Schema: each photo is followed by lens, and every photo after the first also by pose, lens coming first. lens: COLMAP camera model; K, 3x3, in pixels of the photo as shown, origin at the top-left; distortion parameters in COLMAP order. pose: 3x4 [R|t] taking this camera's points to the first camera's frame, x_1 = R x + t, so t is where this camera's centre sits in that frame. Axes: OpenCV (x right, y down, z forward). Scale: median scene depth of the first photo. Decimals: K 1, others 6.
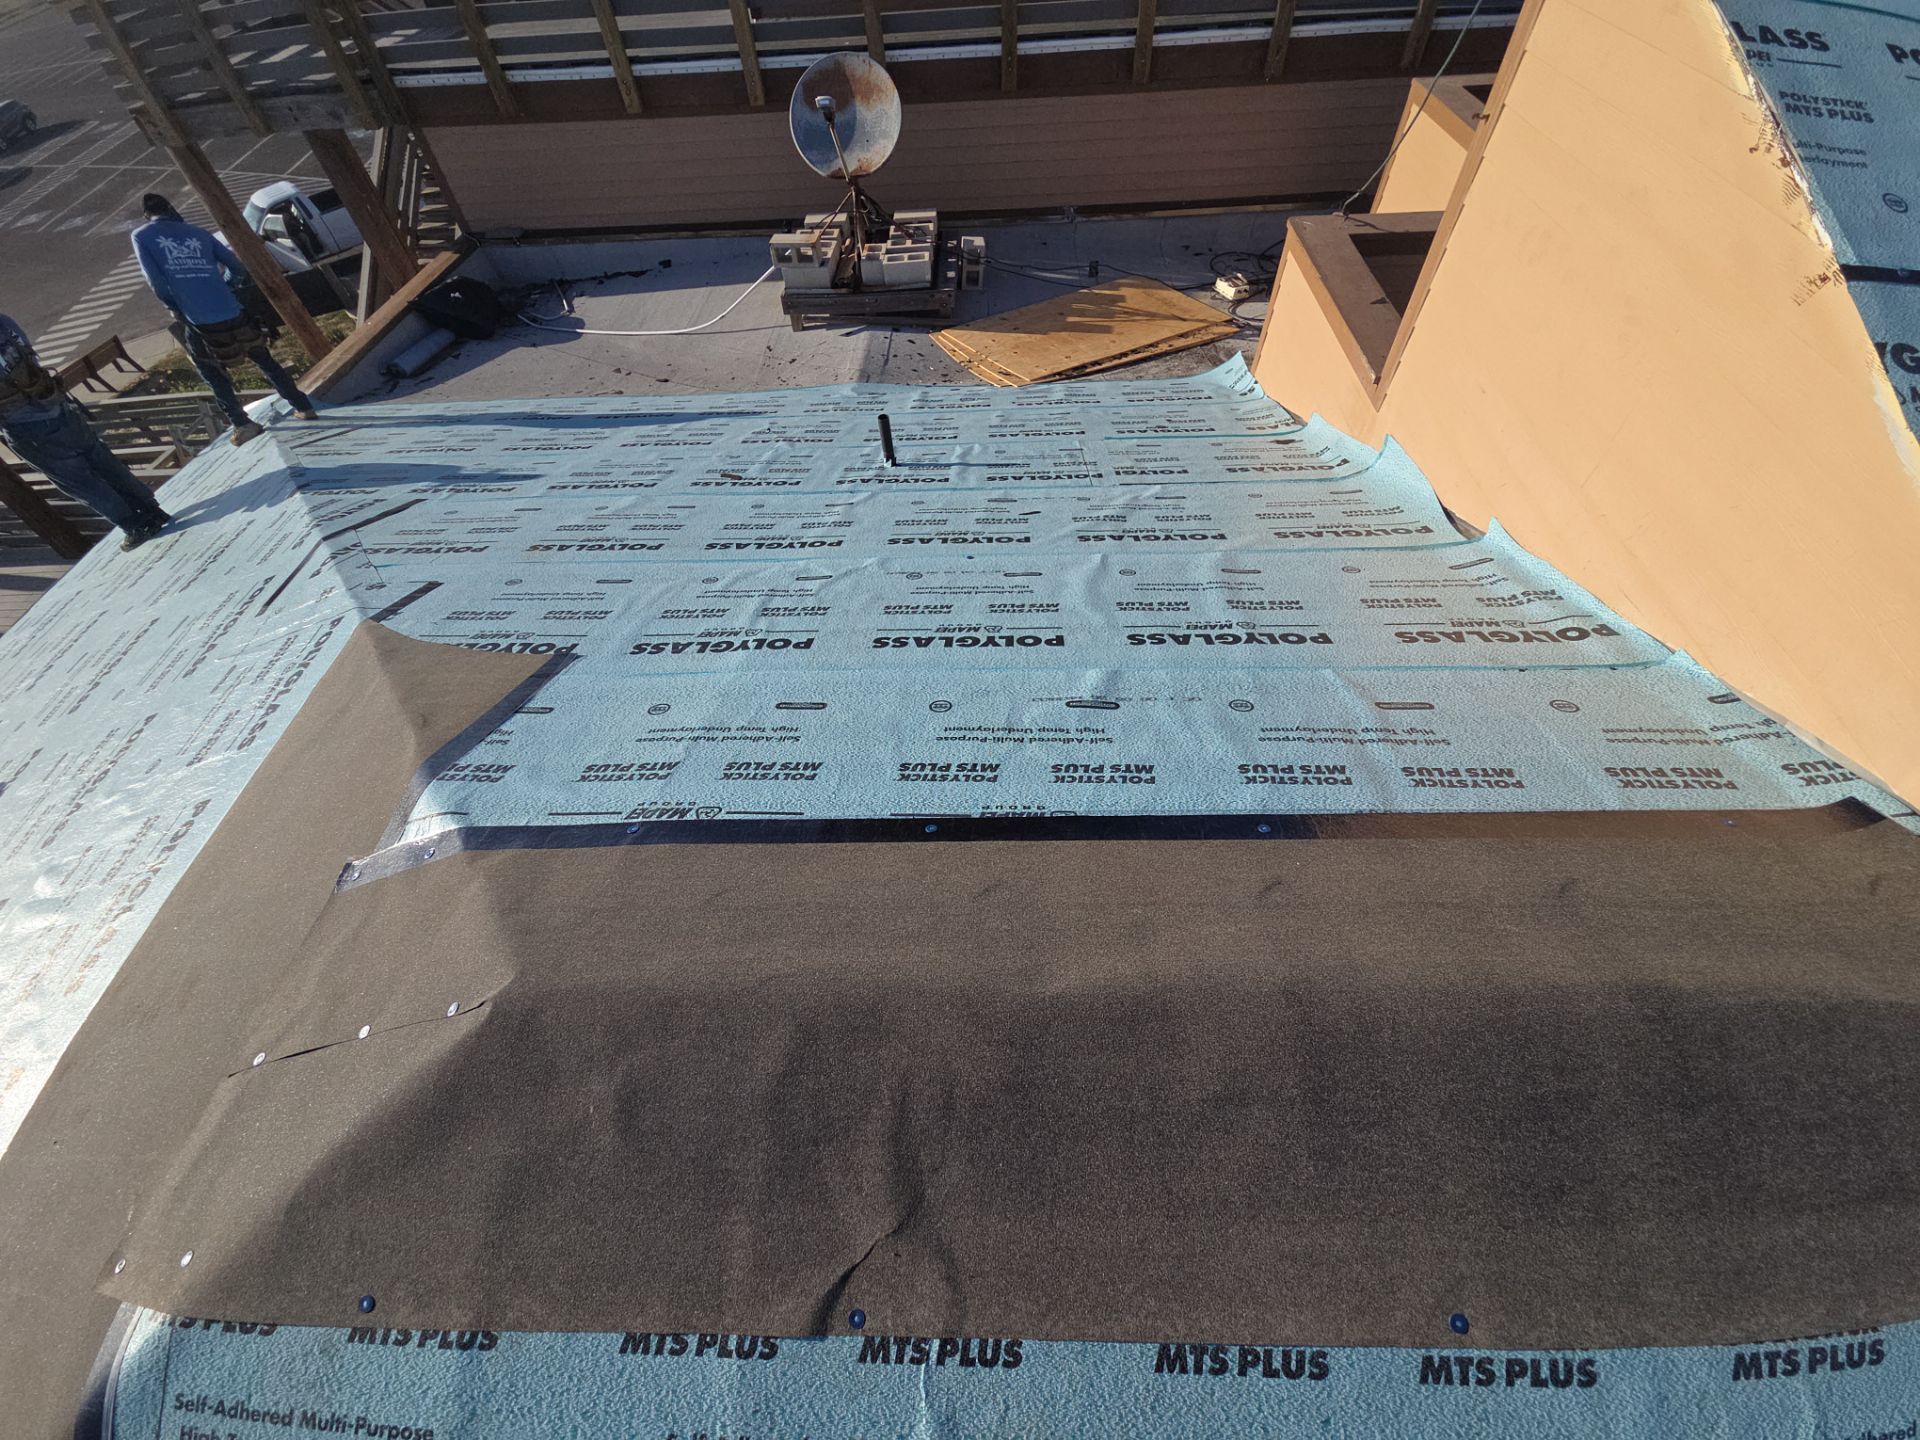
lens RADIAL K [[775.5, 0, 961.2], [0, 775.5, 710.9], [0, 0, 1]] dist [0.015723, -0.008948]
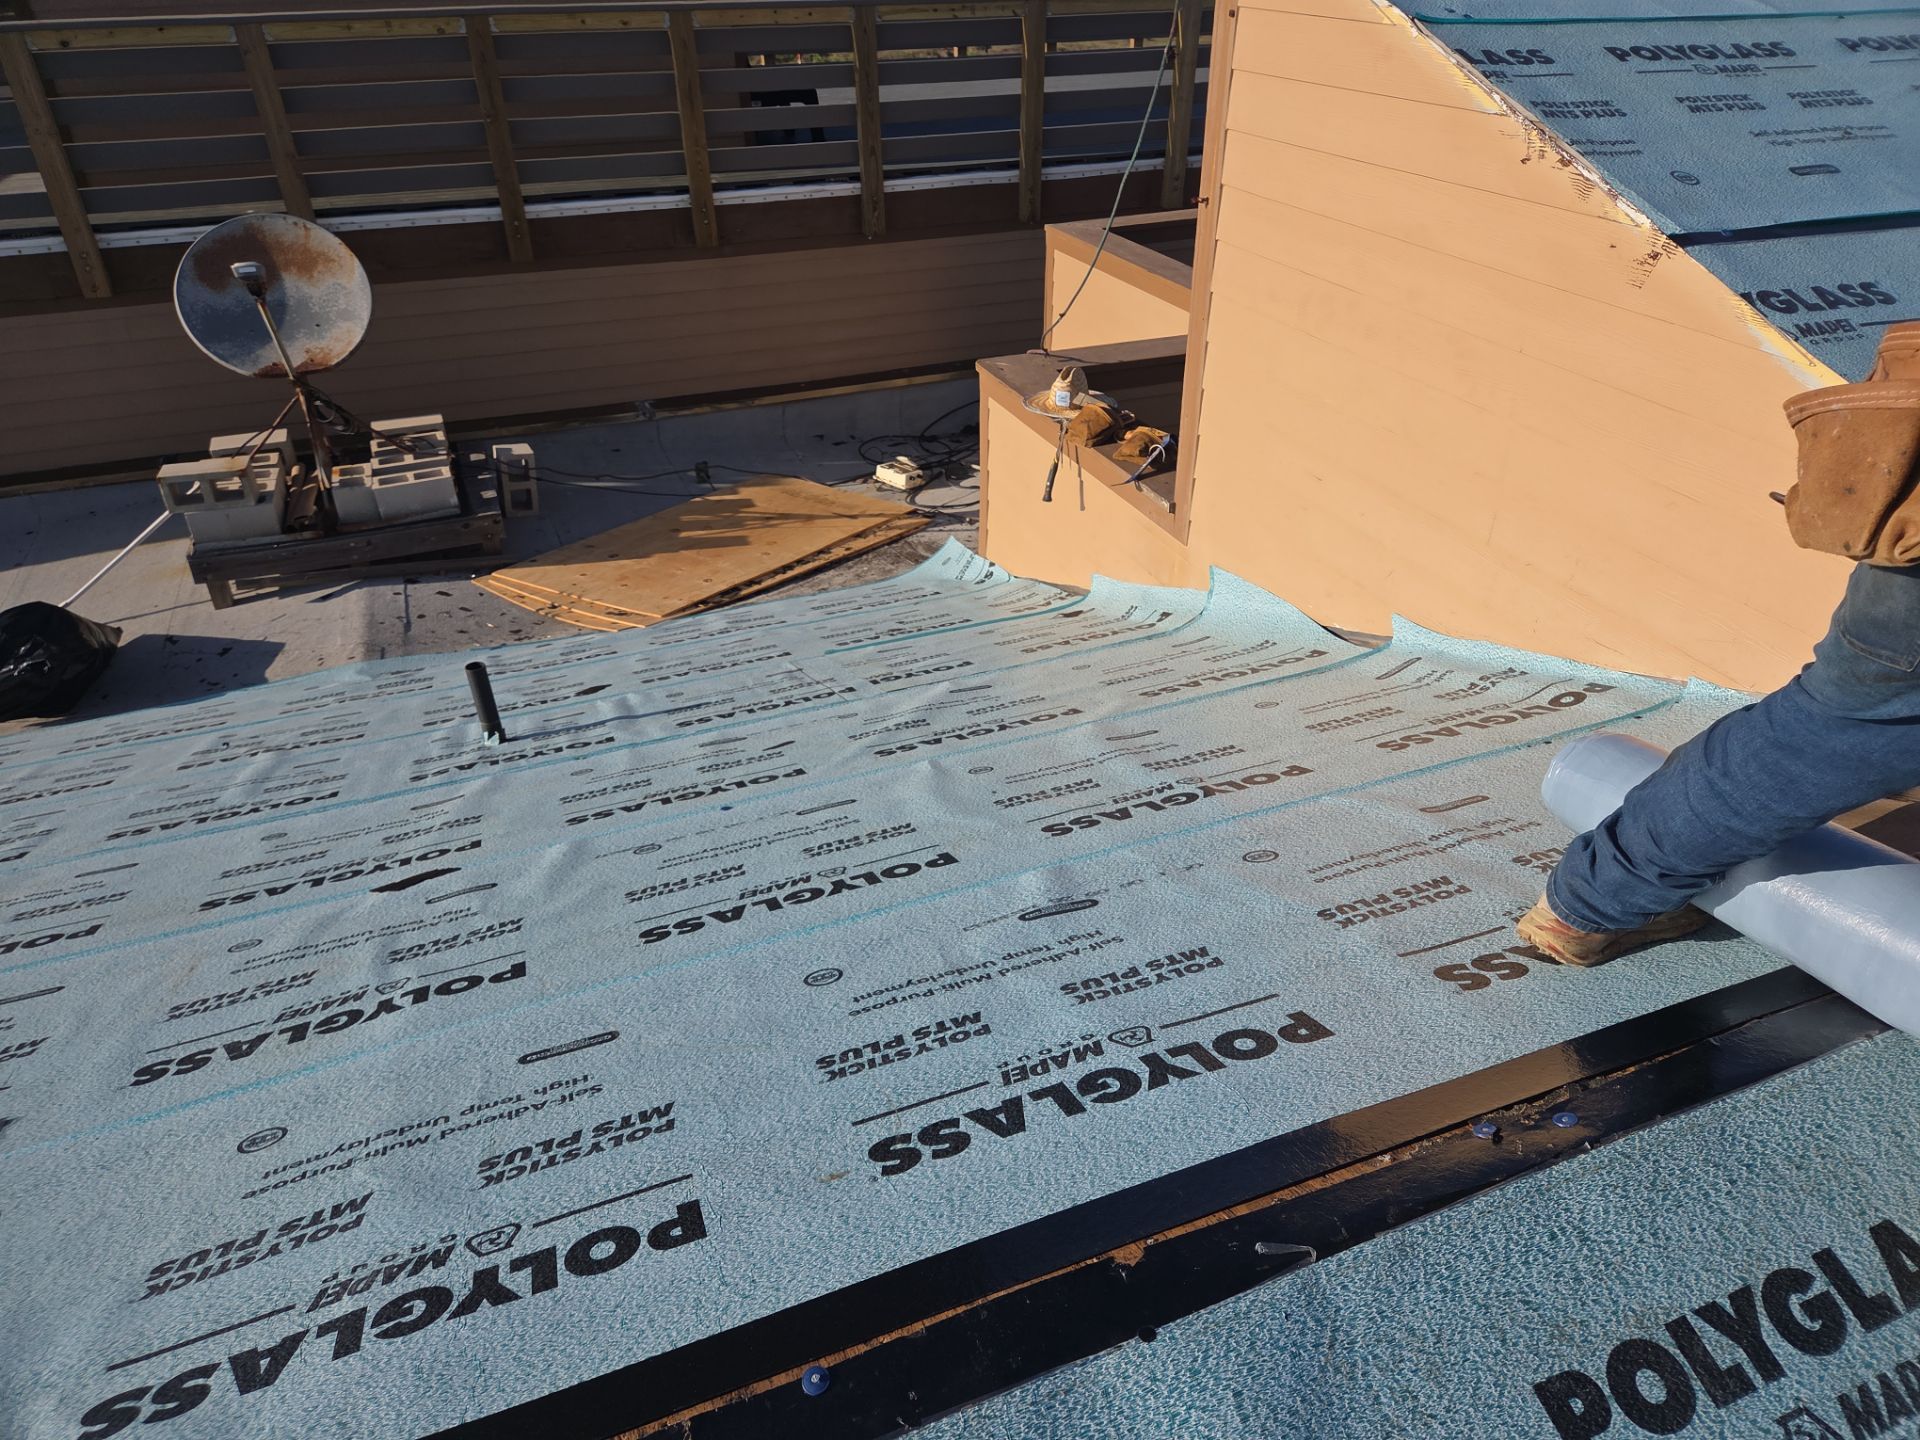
lens RADIAL K [[1289.7, 0, 981.5], [0, 1289.7, 729.5], [0, 0, 1]] dist [0.074203, -0.067483]
pose [[0.910571, -0.178045, 0.373042, -0.082986], [0.297013, 0.909480, -0.290913, 0.047823], [-0.287478, 0.375695, 0.881027, 0.015356]]
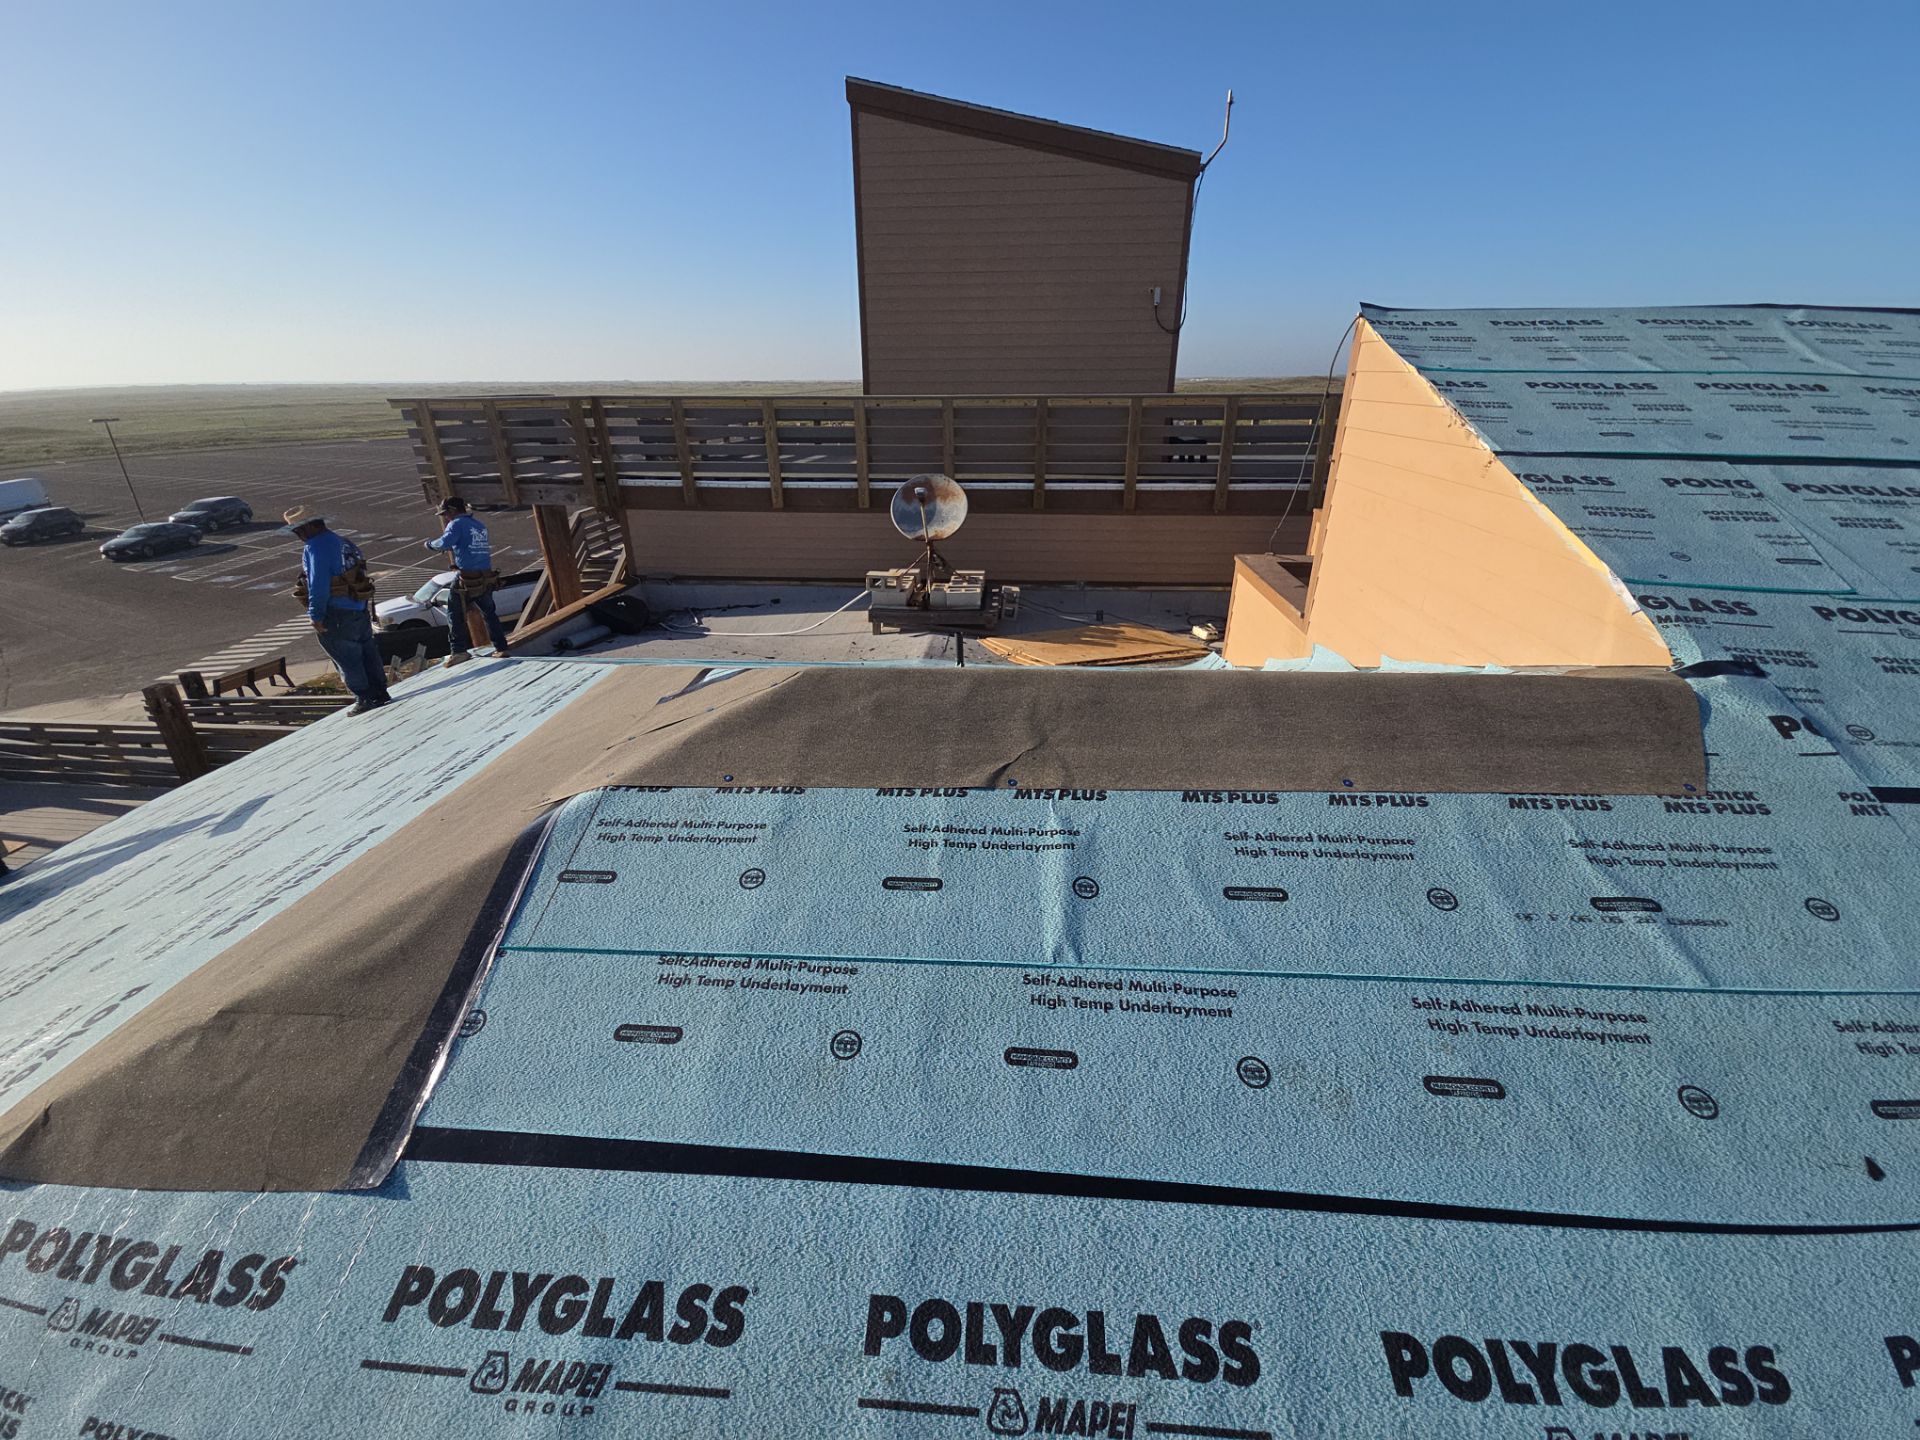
lens RADIAL K [[793.4, 0, 960.0], [0, 793.4, 720.0], [0, 0, 1]] dist [0.011880, -0.010034]
pose [[0.998297, 0.056420, -0.014828, -0.044188], [-0.056702, 0.878734, -0.473932, 0.286712], [-0.013709, 0.473965, 0.880437, -0.124263]]
